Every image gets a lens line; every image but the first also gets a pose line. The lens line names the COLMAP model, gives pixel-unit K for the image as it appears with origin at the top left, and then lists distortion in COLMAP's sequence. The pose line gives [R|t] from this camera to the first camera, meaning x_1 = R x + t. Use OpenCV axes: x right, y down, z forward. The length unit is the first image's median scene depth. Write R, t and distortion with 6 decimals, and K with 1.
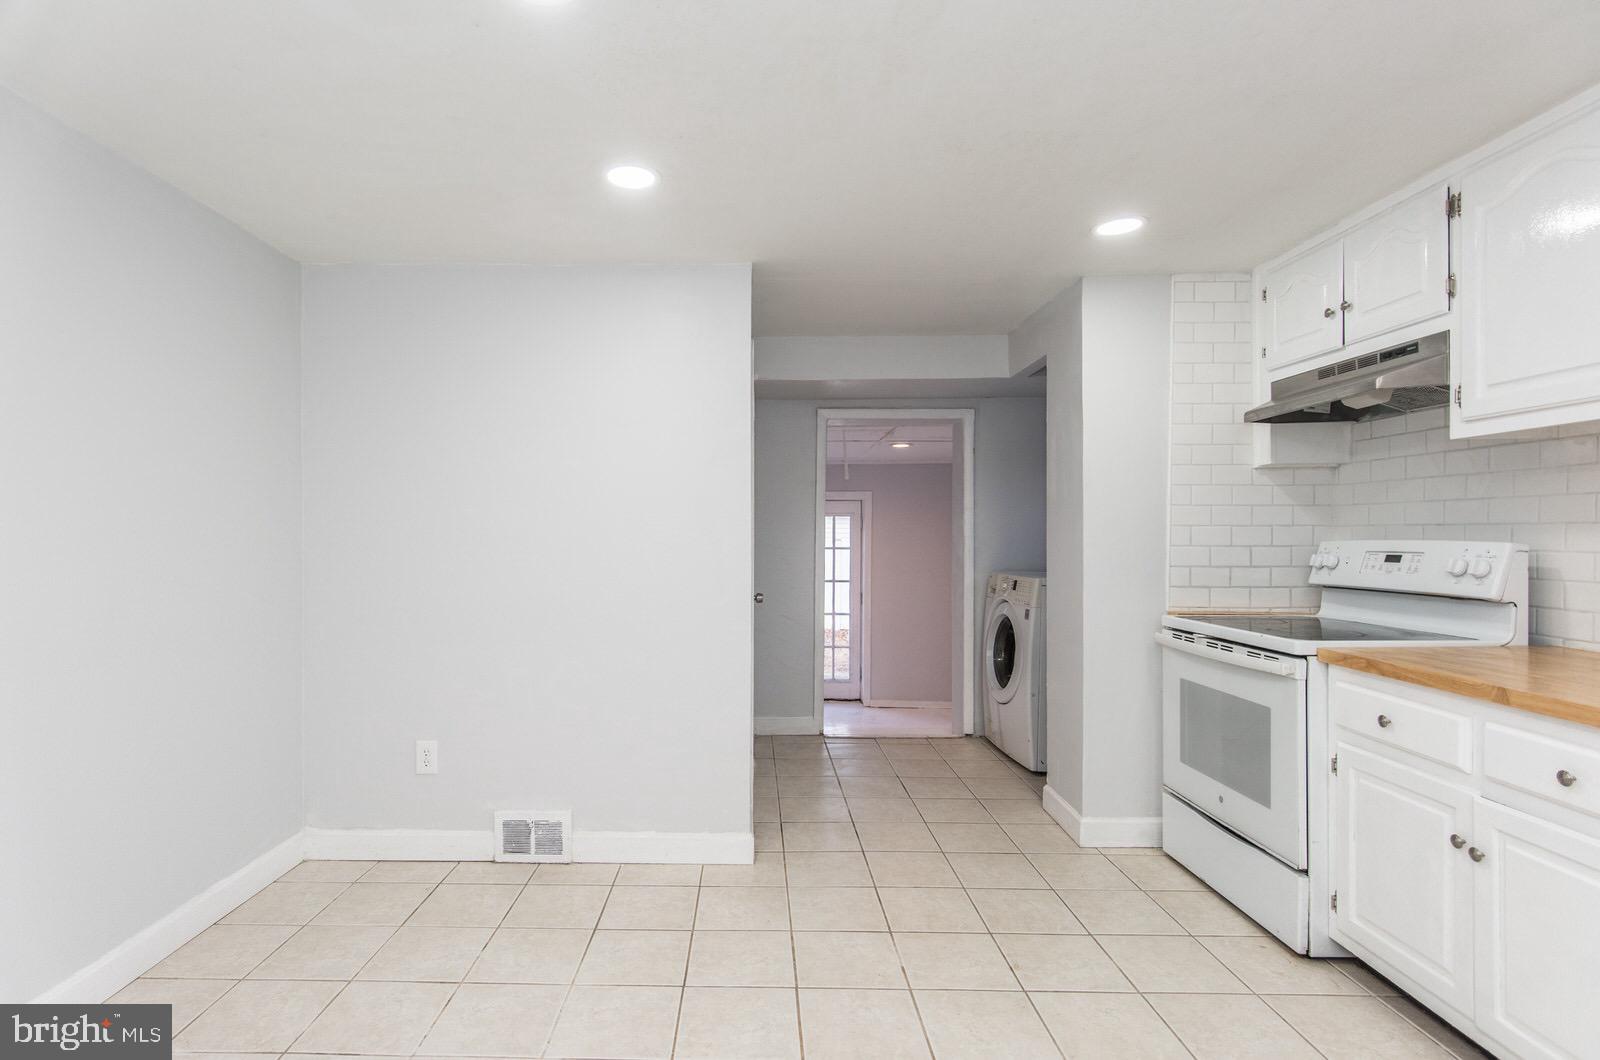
lens RADIAL K [[782.3, 0, 797.7], [0, 782.3, 543.2], [0, 0, 1]] dist [0.015789, -0.005263]
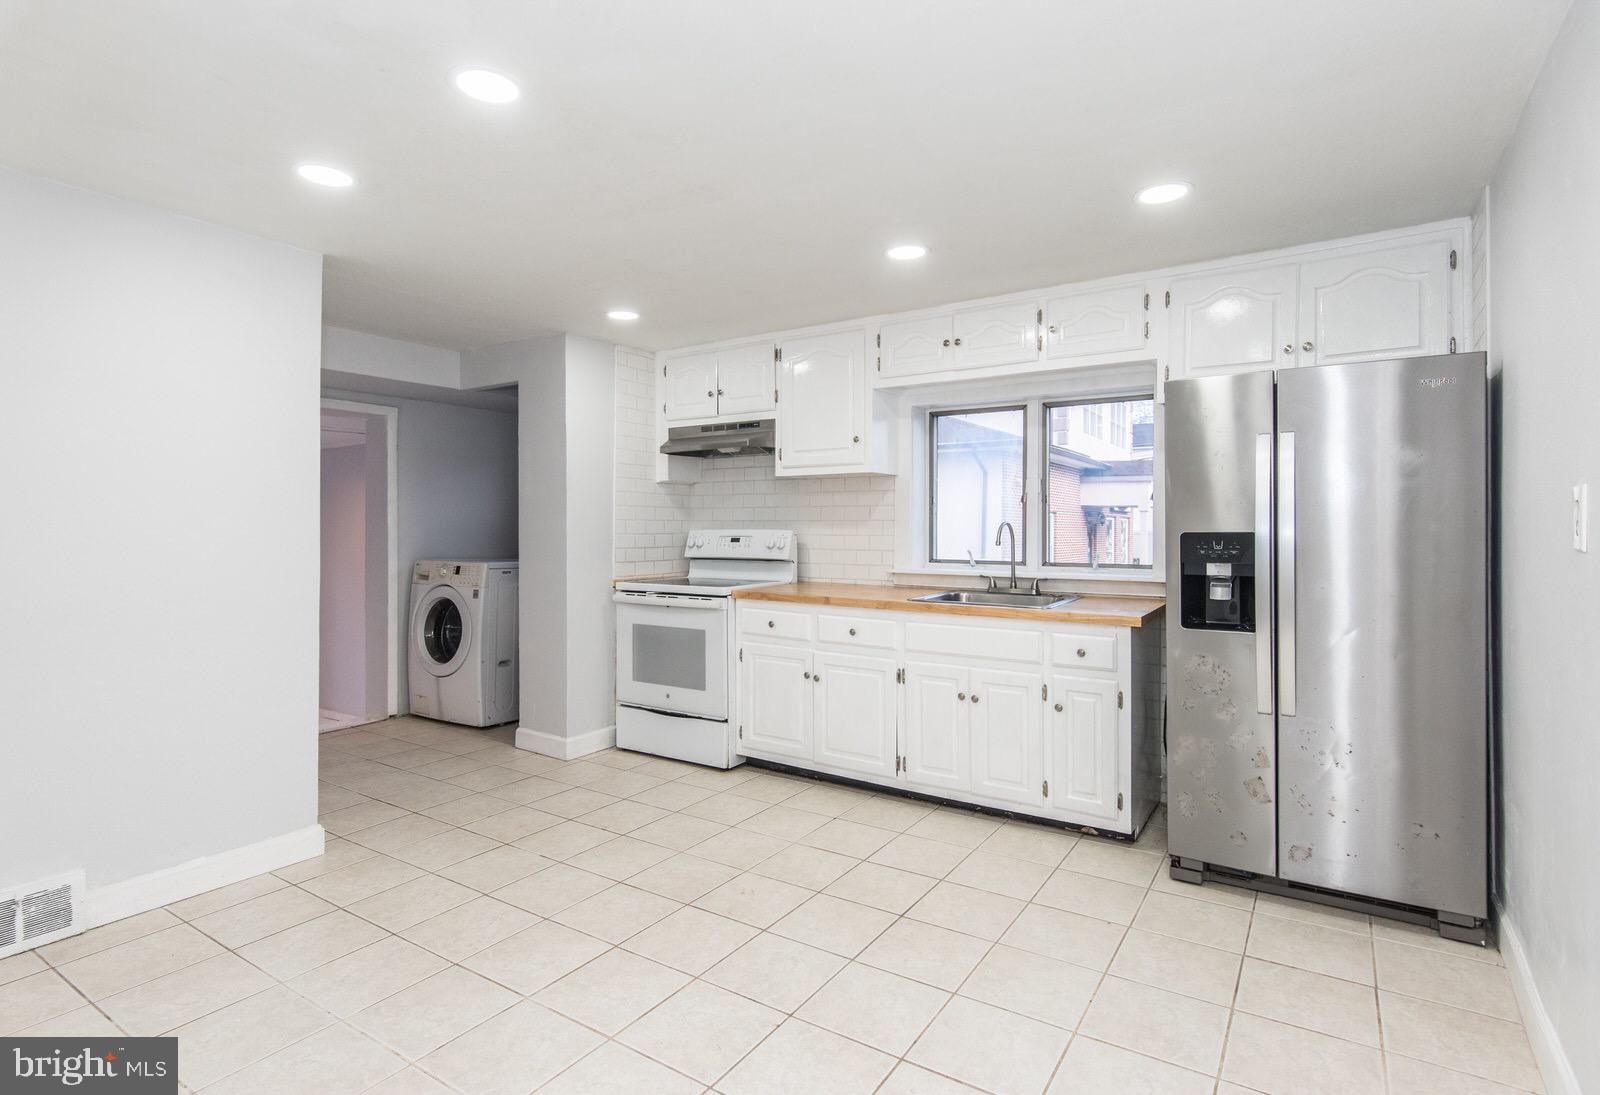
lens RADIAL K [[802.3, 0, 799.3], [0, 802.3, 530.9], [0, 0, 1]] dist [0.020065, 0.000338]
pose [[0.535210, -0.000084, 0.844719, -0.620134], [0.007829, 0.999958, -0.004861, 0.008539], [-0.844683, 0.009215, 0.535188, -0.067831]]
